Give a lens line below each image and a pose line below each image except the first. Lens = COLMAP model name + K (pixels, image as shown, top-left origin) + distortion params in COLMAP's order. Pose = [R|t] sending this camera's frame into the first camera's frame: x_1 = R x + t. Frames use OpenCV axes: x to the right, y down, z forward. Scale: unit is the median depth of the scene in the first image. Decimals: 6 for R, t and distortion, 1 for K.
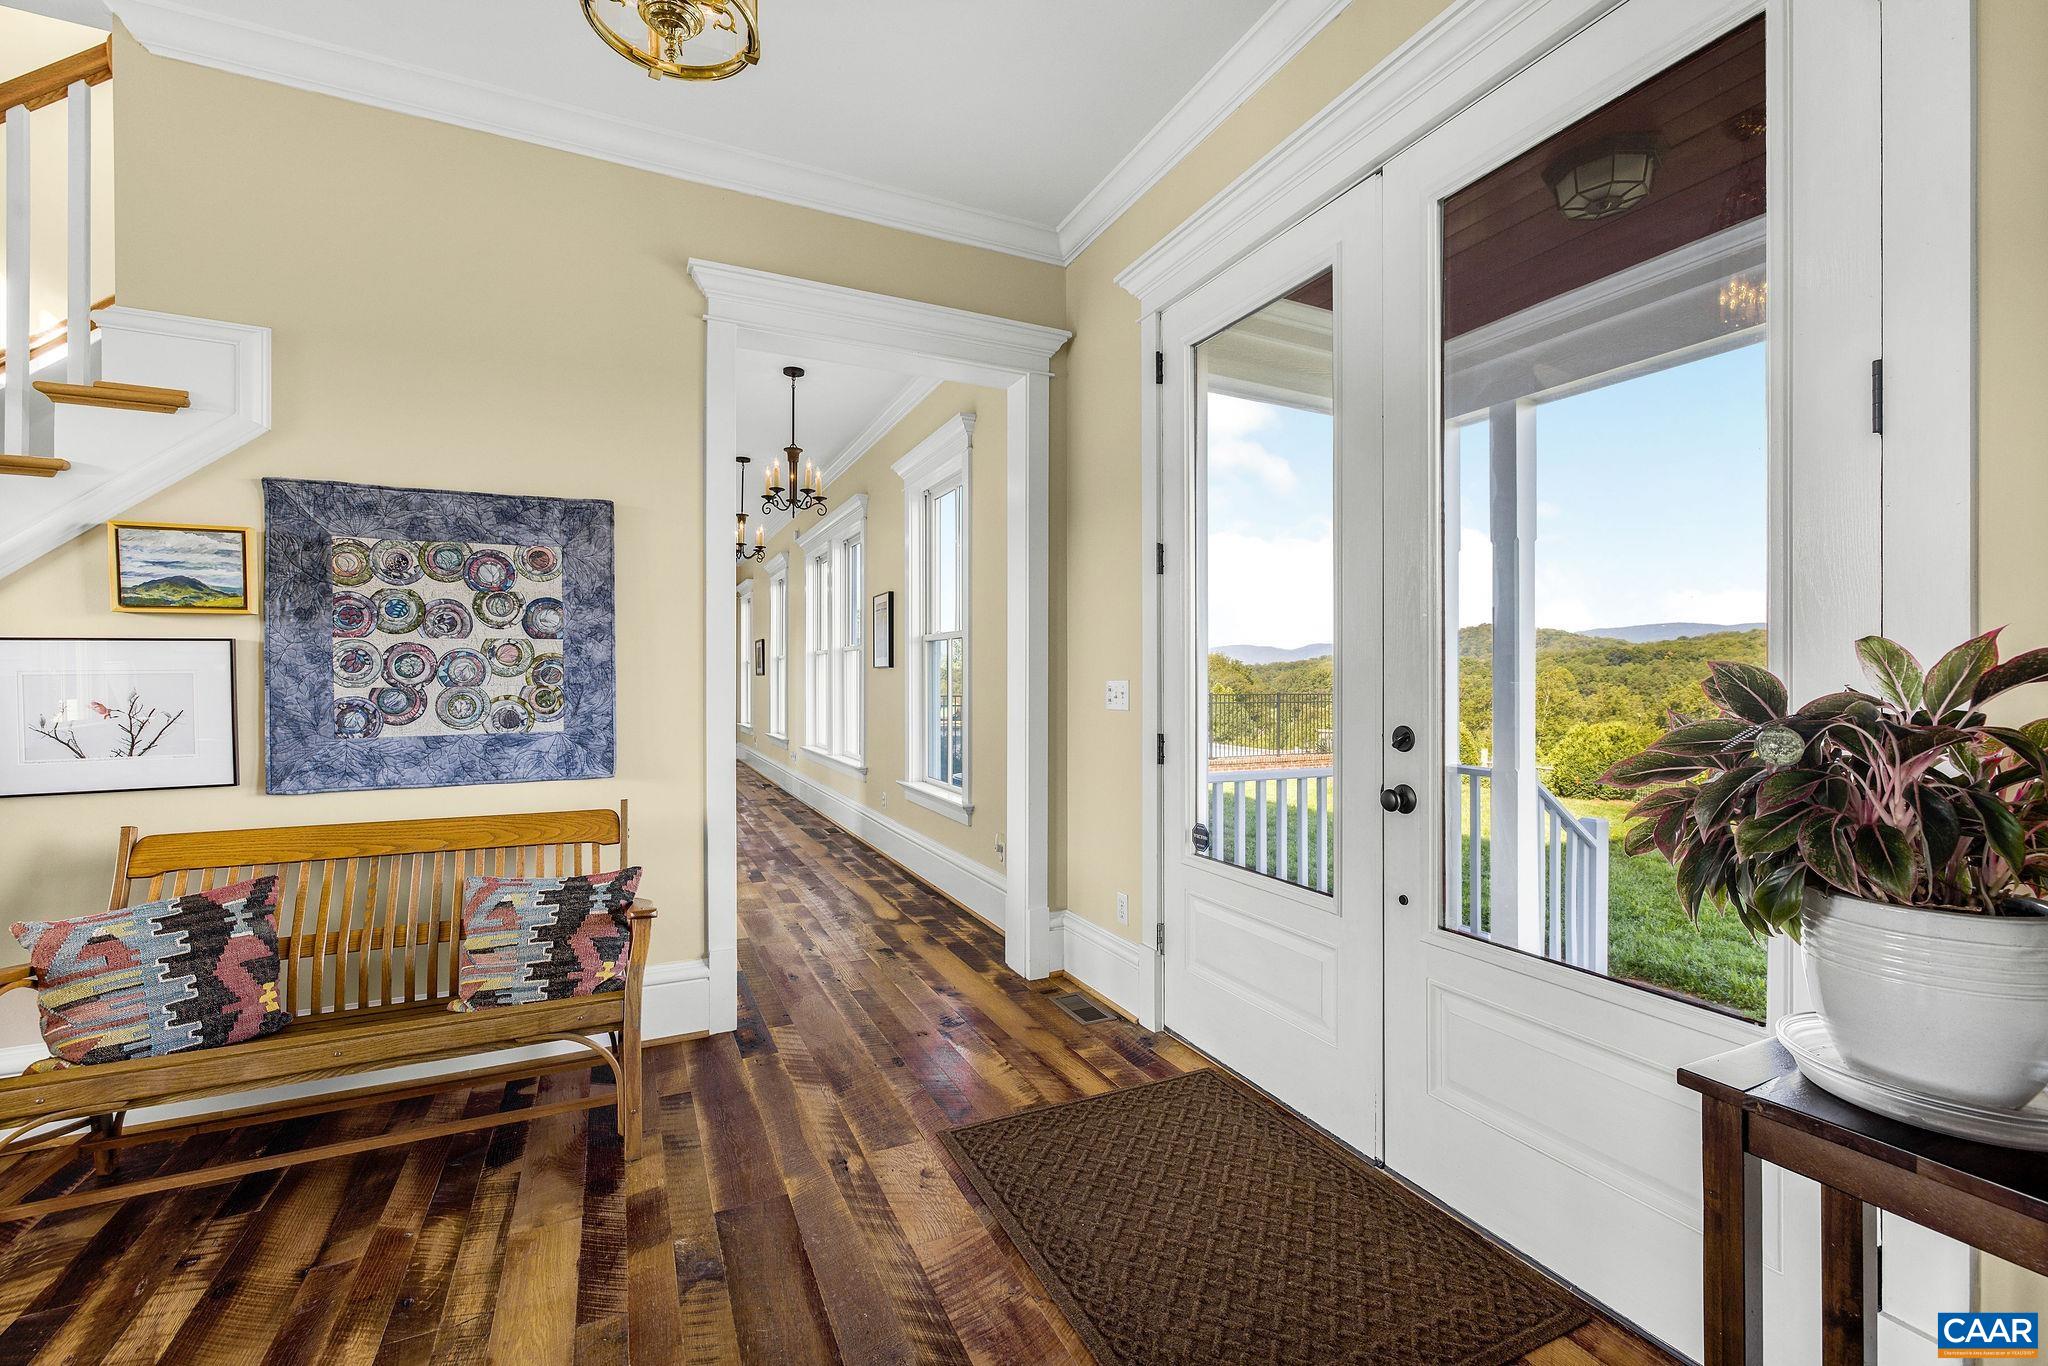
lens RADIAL K [[864.6, 0, 1026.5], [0, 864.6, 677.5], [0, 0, 1]] dist [0.001242, 0.000460]
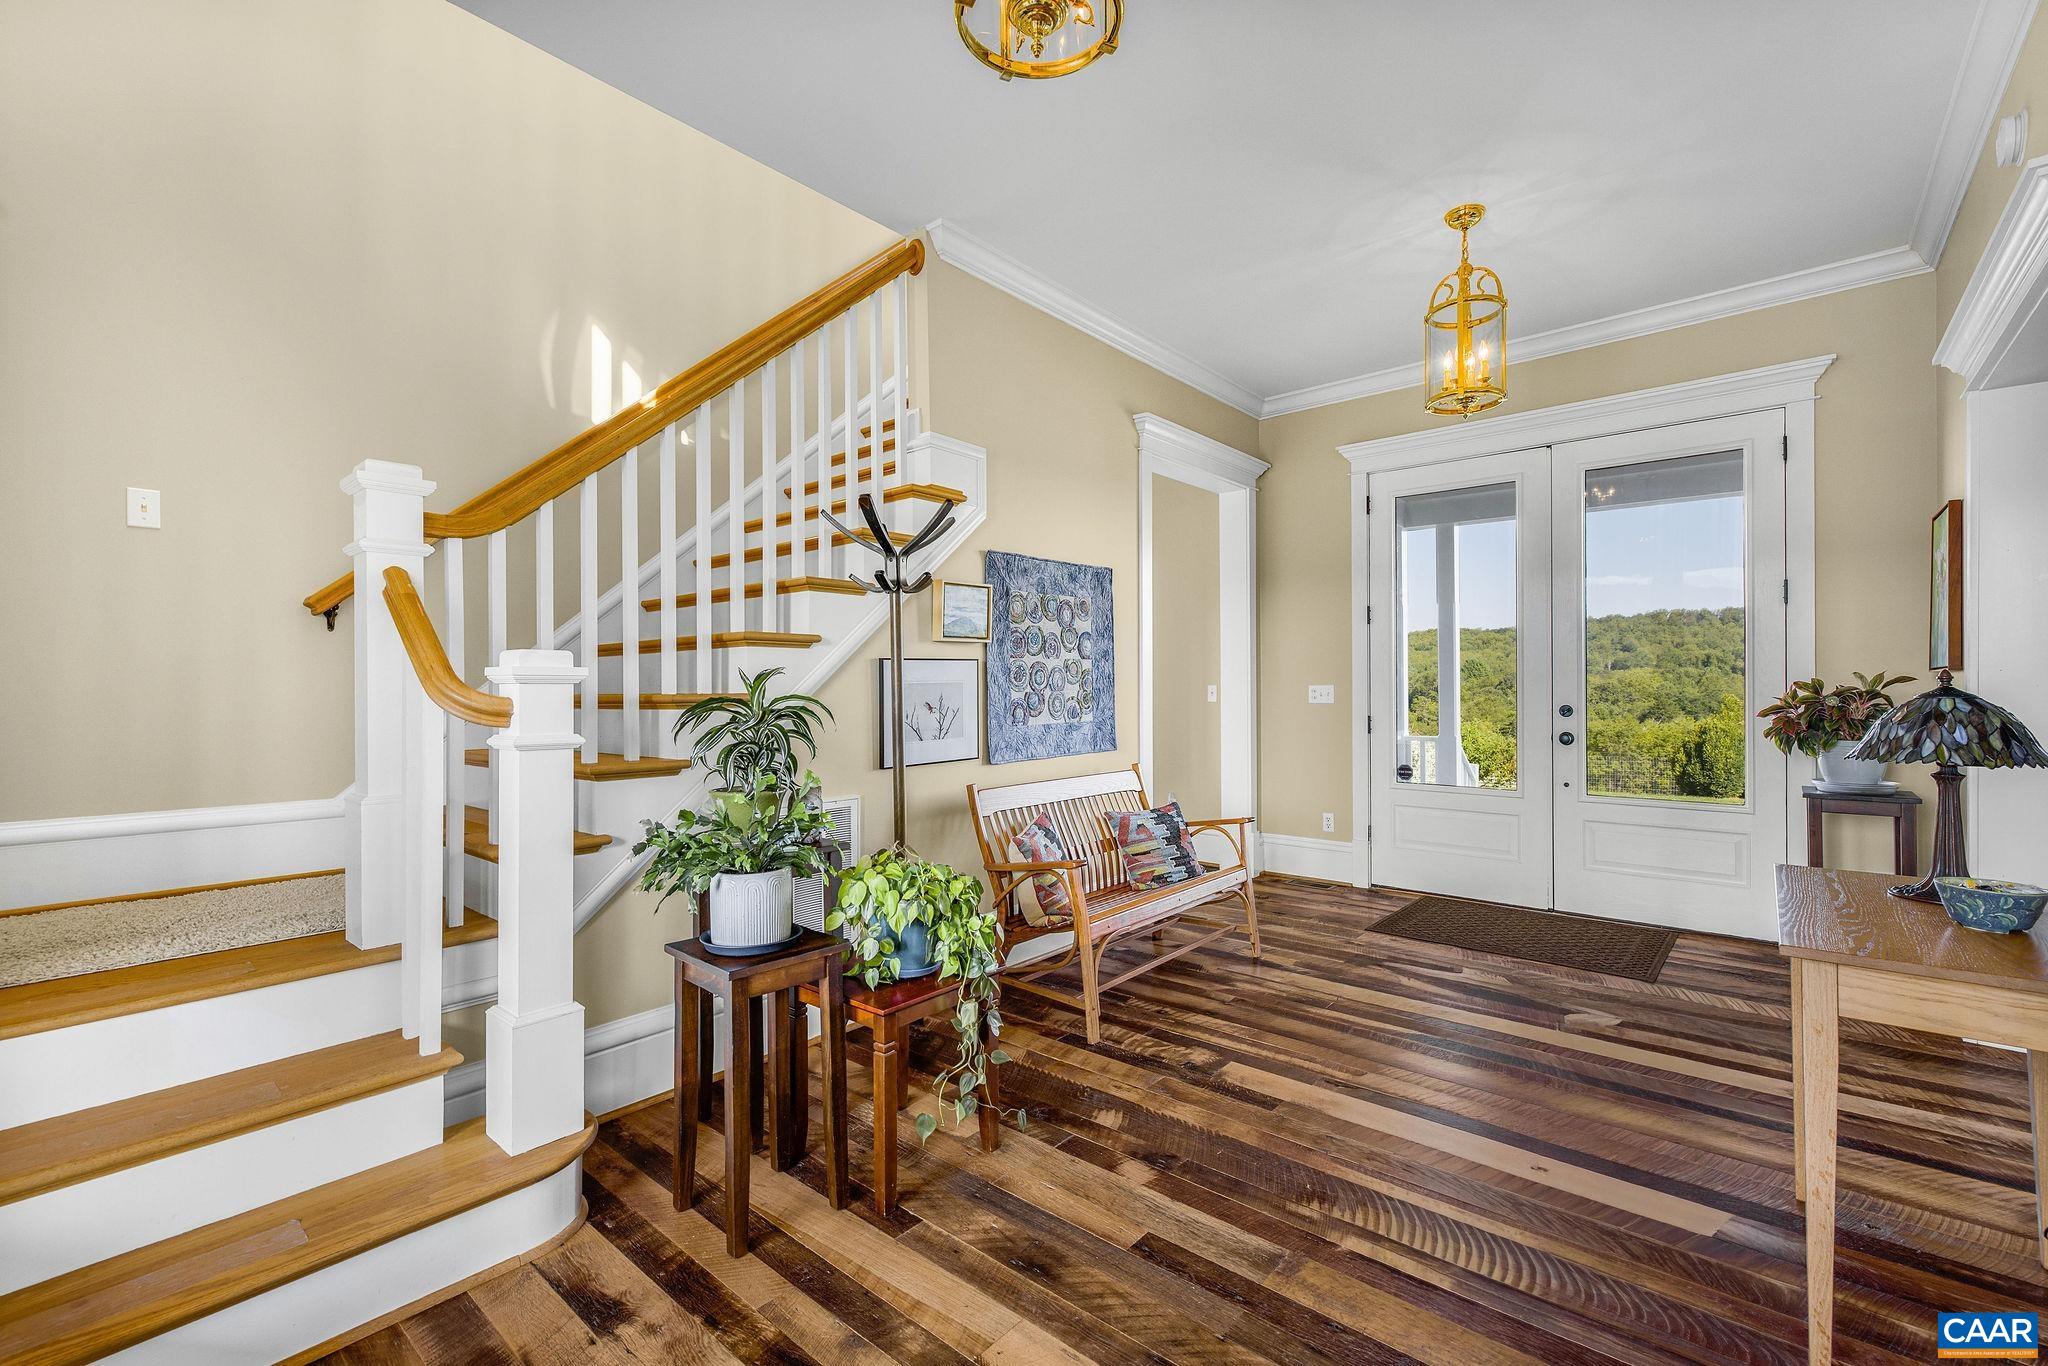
lens RADIAL K [[864.6, 0, 1028.8], [0, 864.6, 690.8], [0, 0, 1]] dist [0.001242, 0.000460]
pose [[0.913514, -0.005433, 0.406771, -1.355900], [0.003398, 0.999978, 0.005725, 0.001400], [-0.406793, -0.003847, 0.913512, -0.358683]]
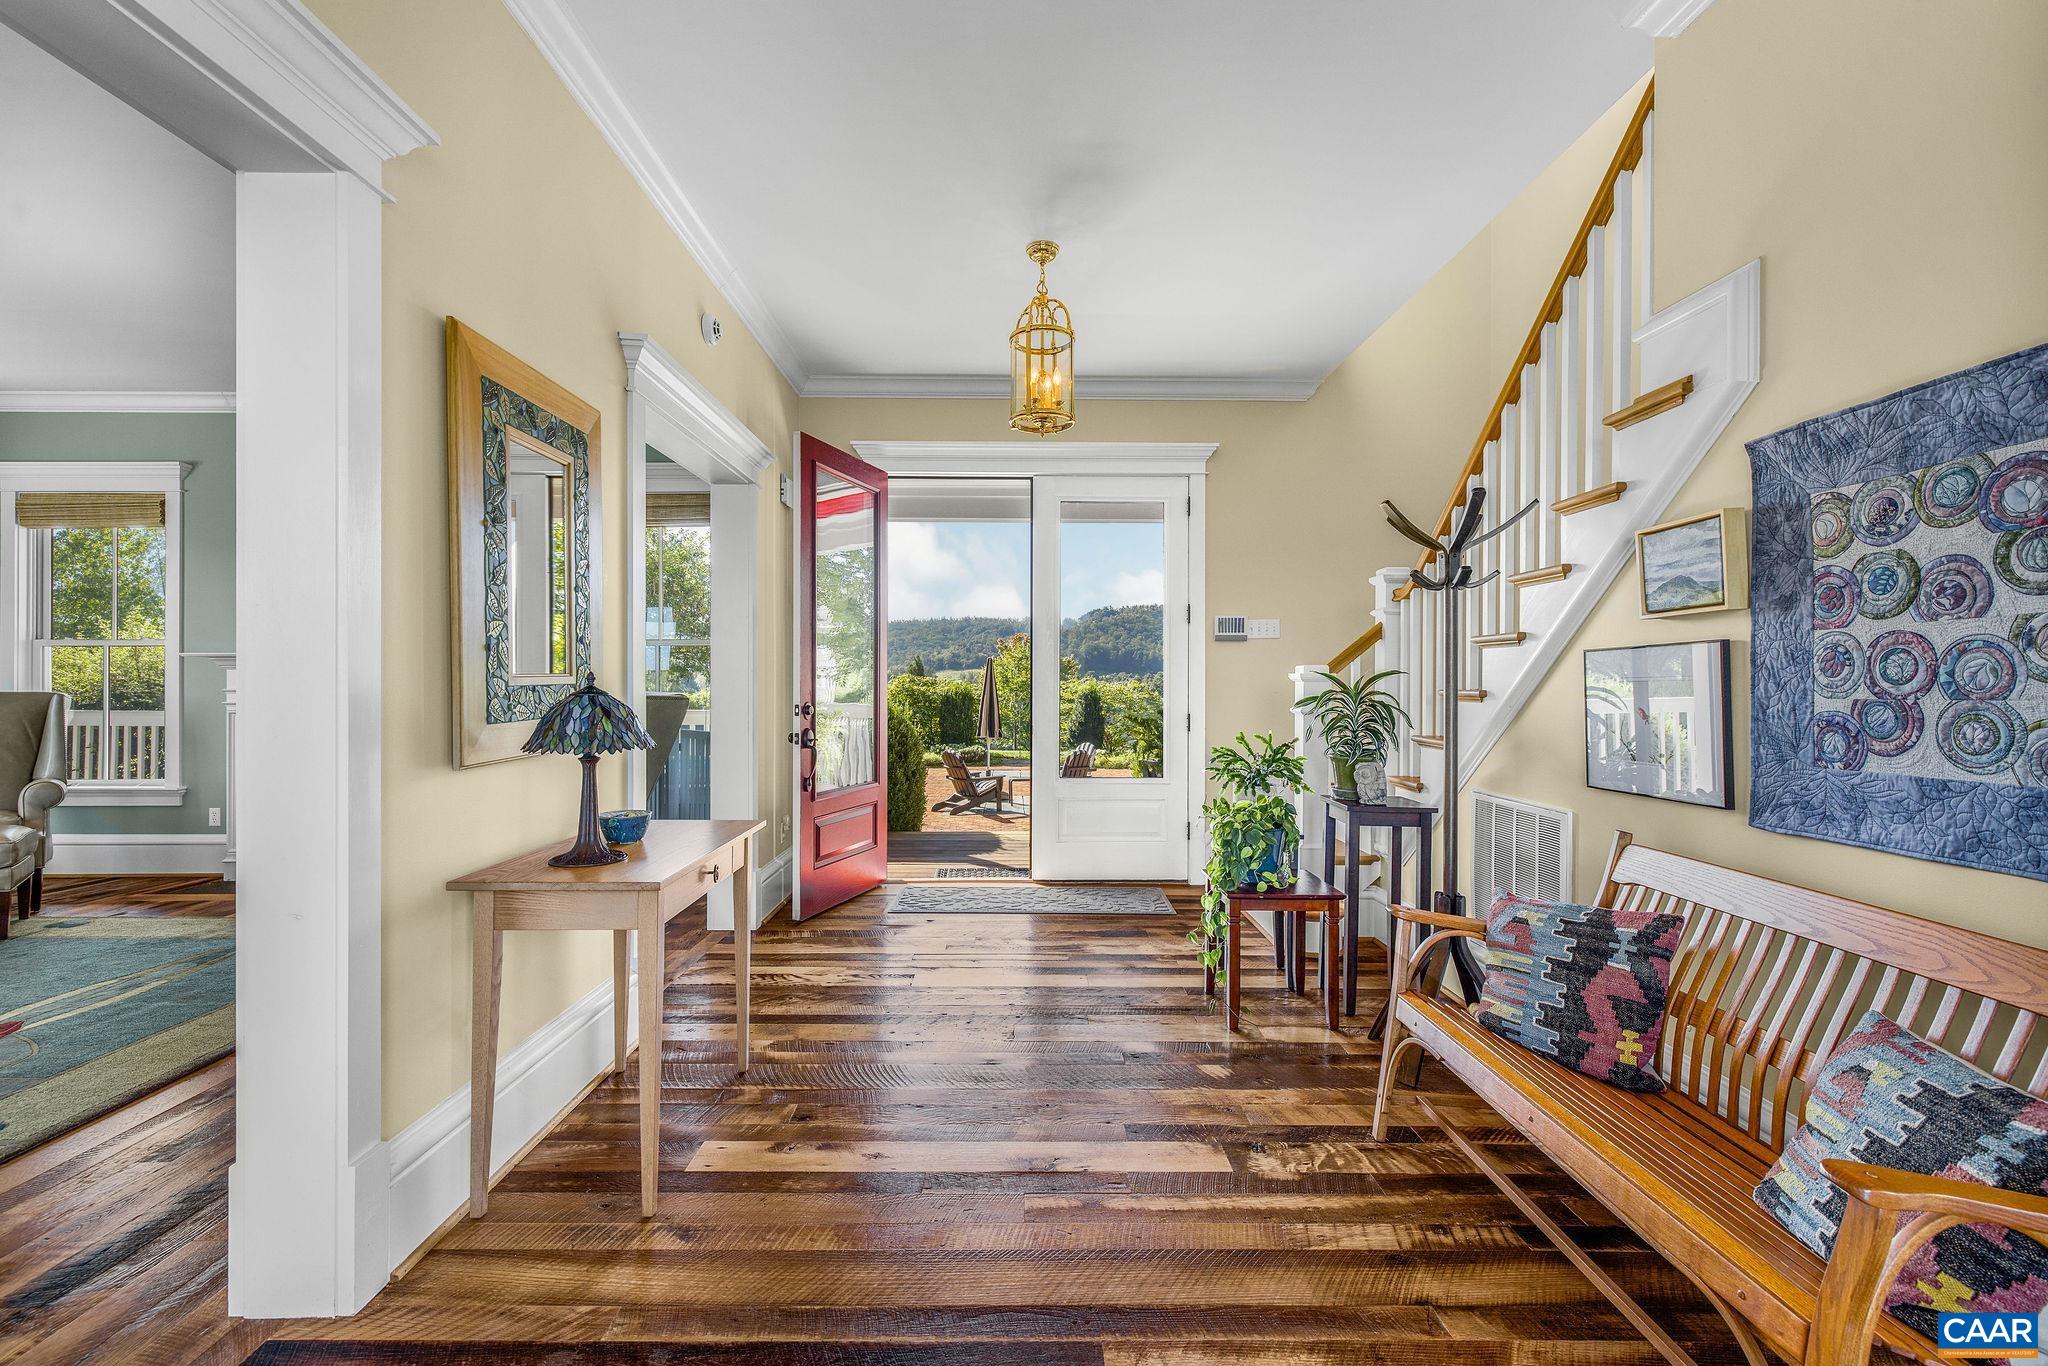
lens RADIAL K [[864.6, 0, 1020.6], [0, 864.6, 682.4], [0, 0, 1]] dist [0.001242, 0.000460]
pose [[-0.414312, -0.001520, -0.910134, 0.155009], [-0.002472, 0.999997, -0.000545, 0.000430], [0.910132, 0.002024, -0.414314, 0.679323]]
